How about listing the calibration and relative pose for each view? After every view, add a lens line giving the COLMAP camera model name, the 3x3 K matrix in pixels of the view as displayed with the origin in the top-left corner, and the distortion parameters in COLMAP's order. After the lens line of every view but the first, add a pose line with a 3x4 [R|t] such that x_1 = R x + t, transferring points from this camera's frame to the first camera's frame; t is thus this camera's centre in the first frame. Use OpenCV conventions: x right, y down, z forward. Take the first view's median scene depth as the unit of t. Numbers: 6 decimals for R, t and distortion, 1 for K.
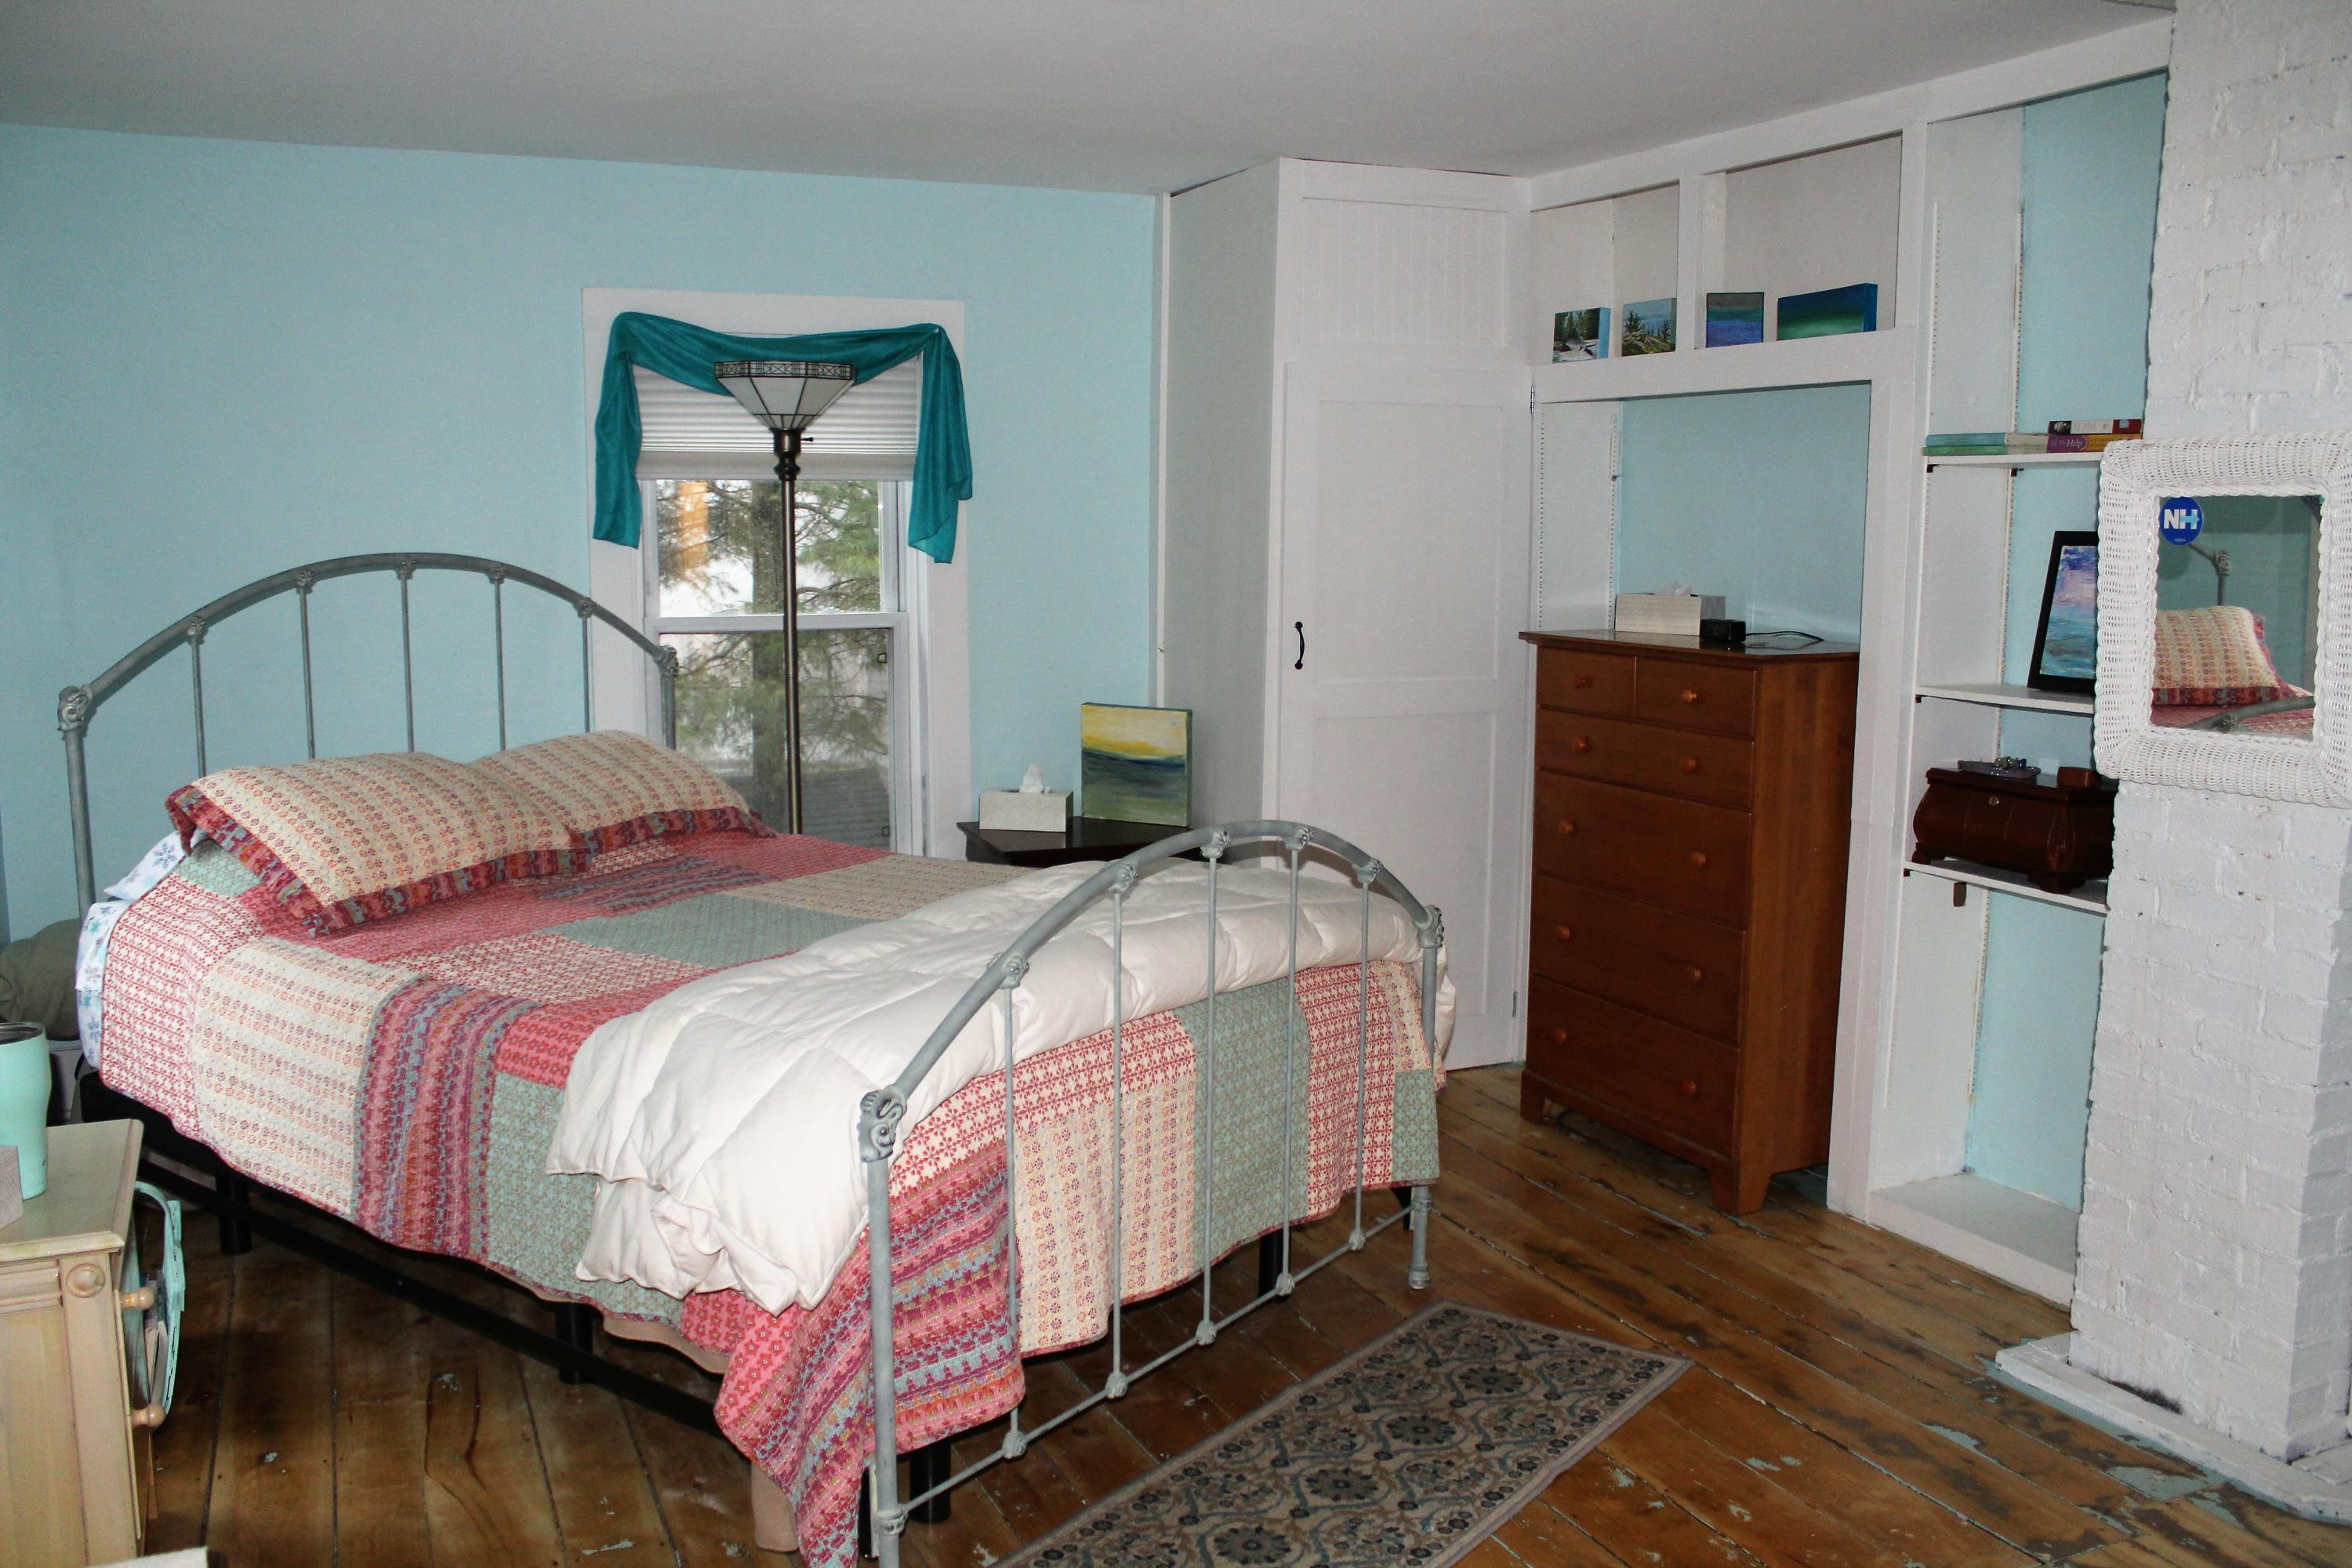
lens RADIAL K [[1954.4, 0, 1172.9], [0, 1954.4, 785.4], [0, 0, 1]] dist [-0.127548, 0.036577]
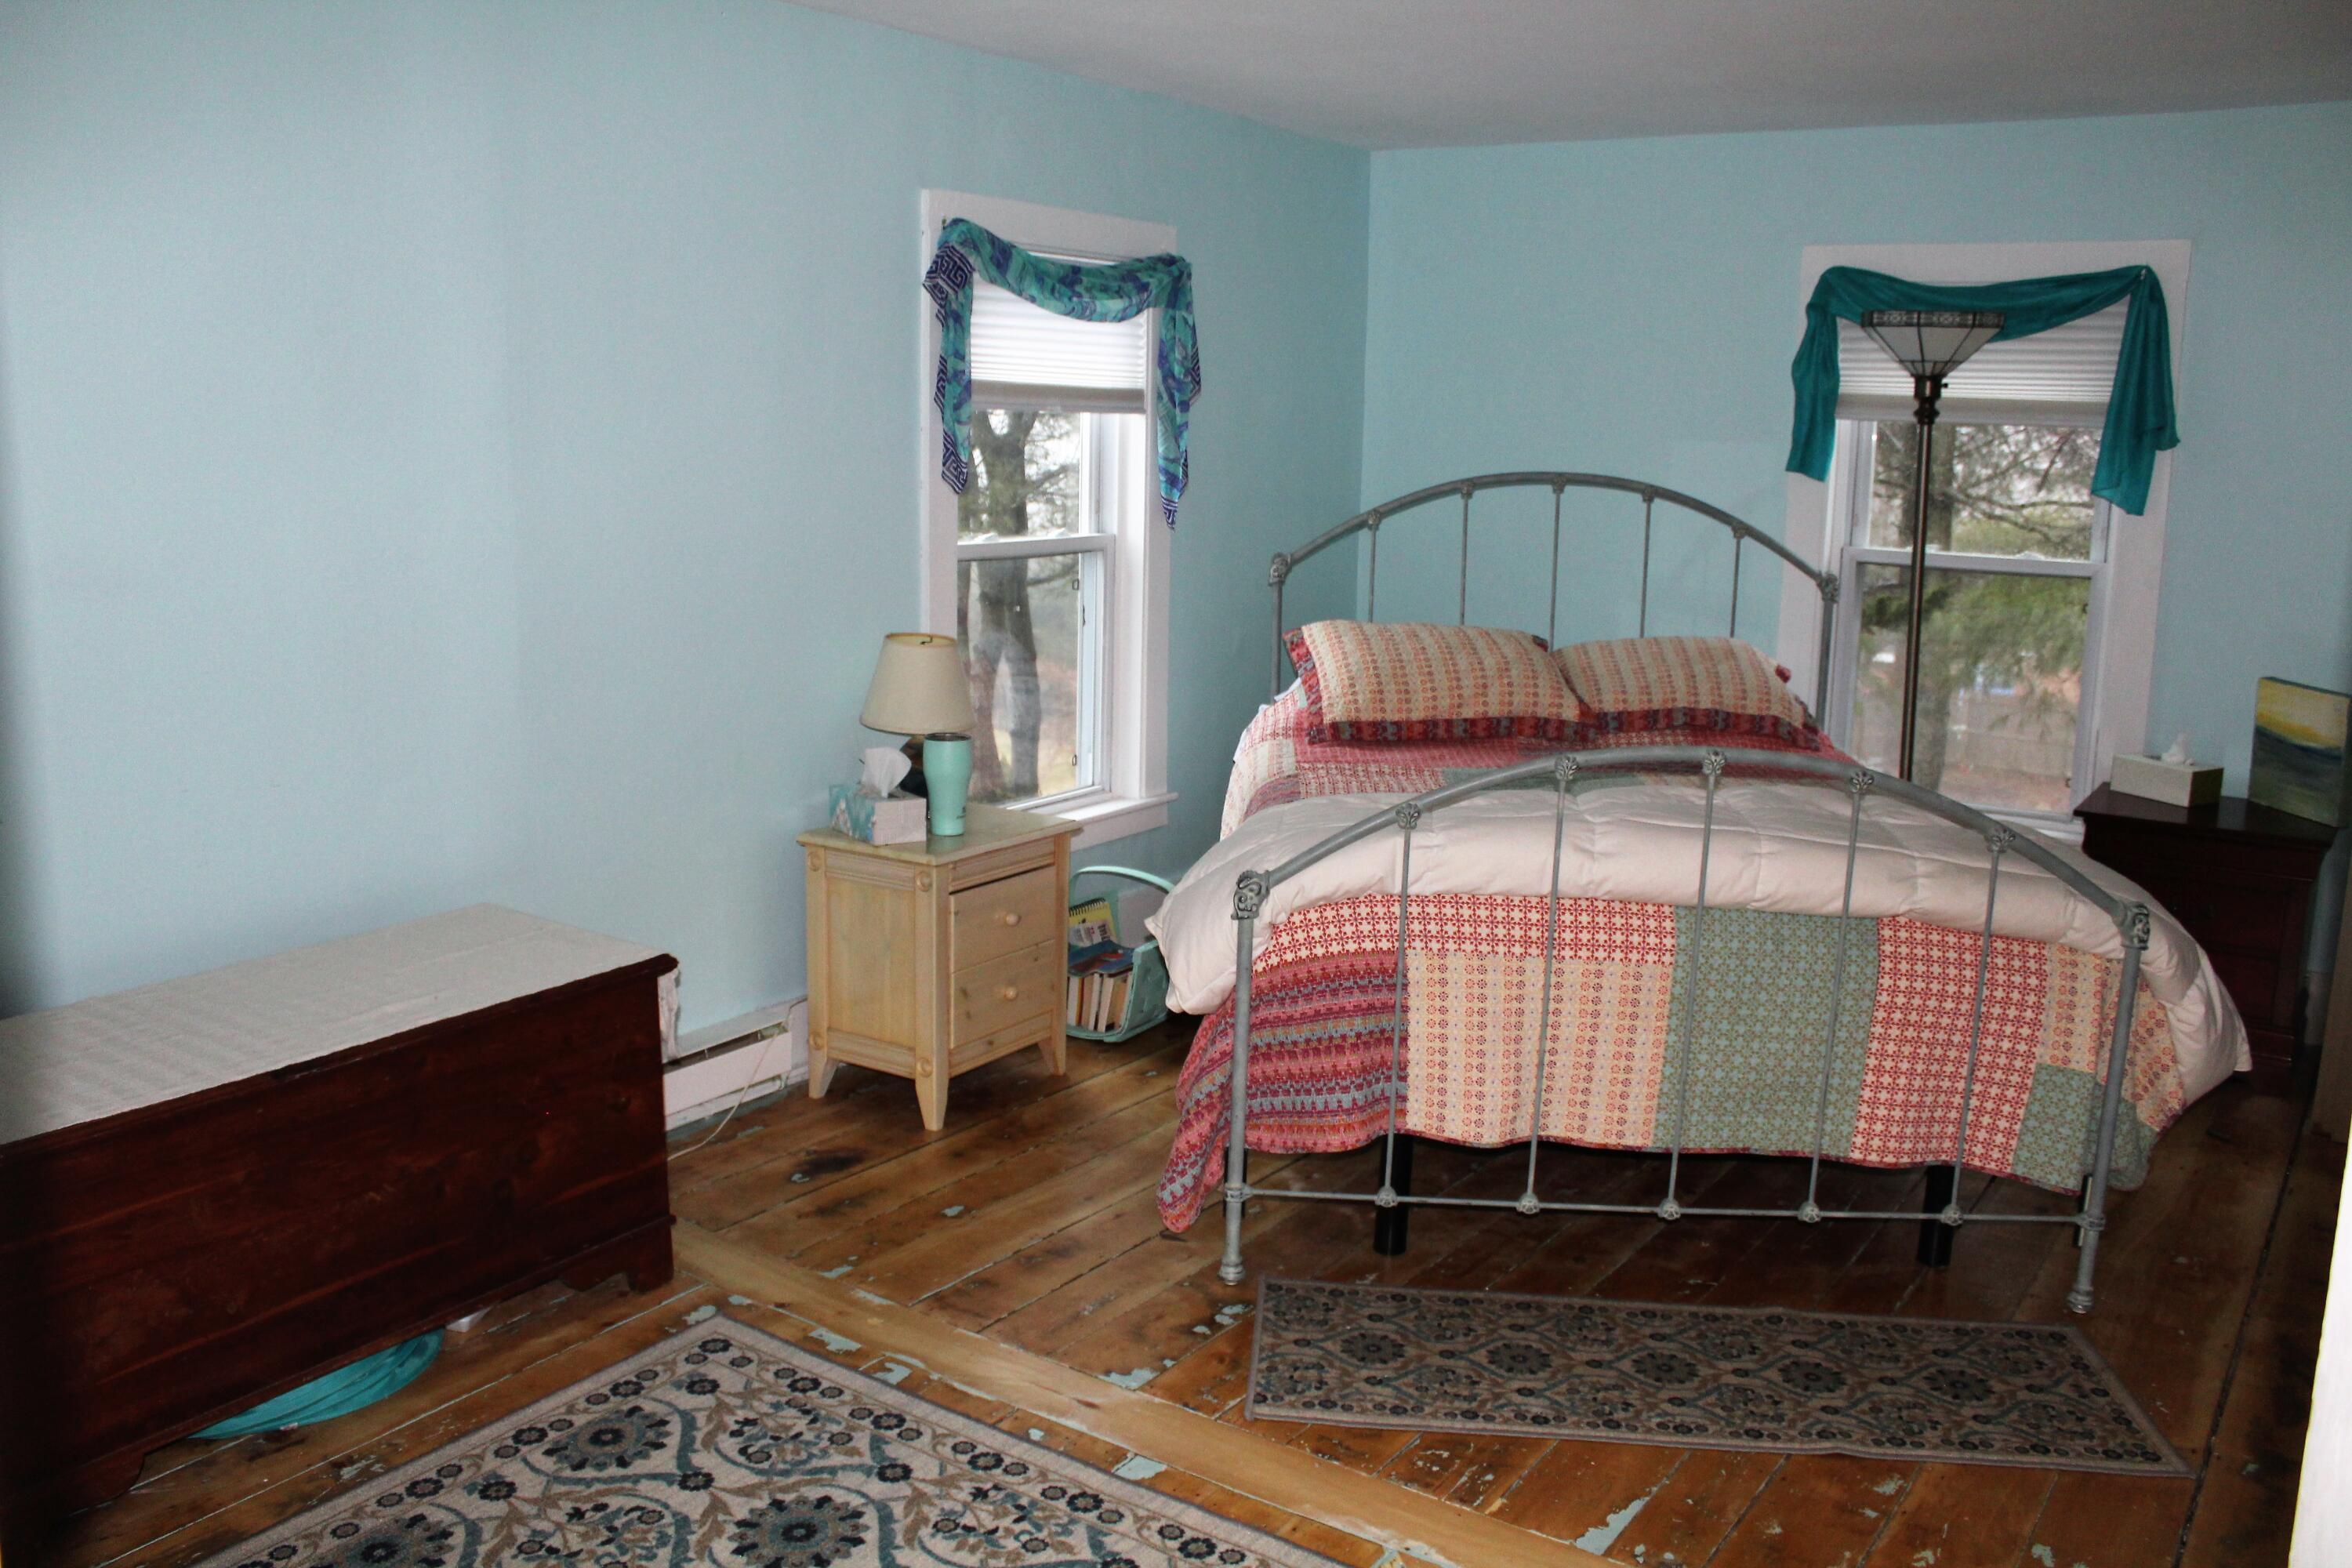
lens RADIAL K [[1954.4, 0, 1171.0], [0, 1954.4, 783.3], [0, 0, 1]] dist [-0.127548, 0.036577]
pose [[0.525304, 0.162530, -0.835249, 0.559487], [-0.134154, 0.985132, 0.107324, -0.024710], [0.840273, 0.055675, 0.539297, 0.125637]]
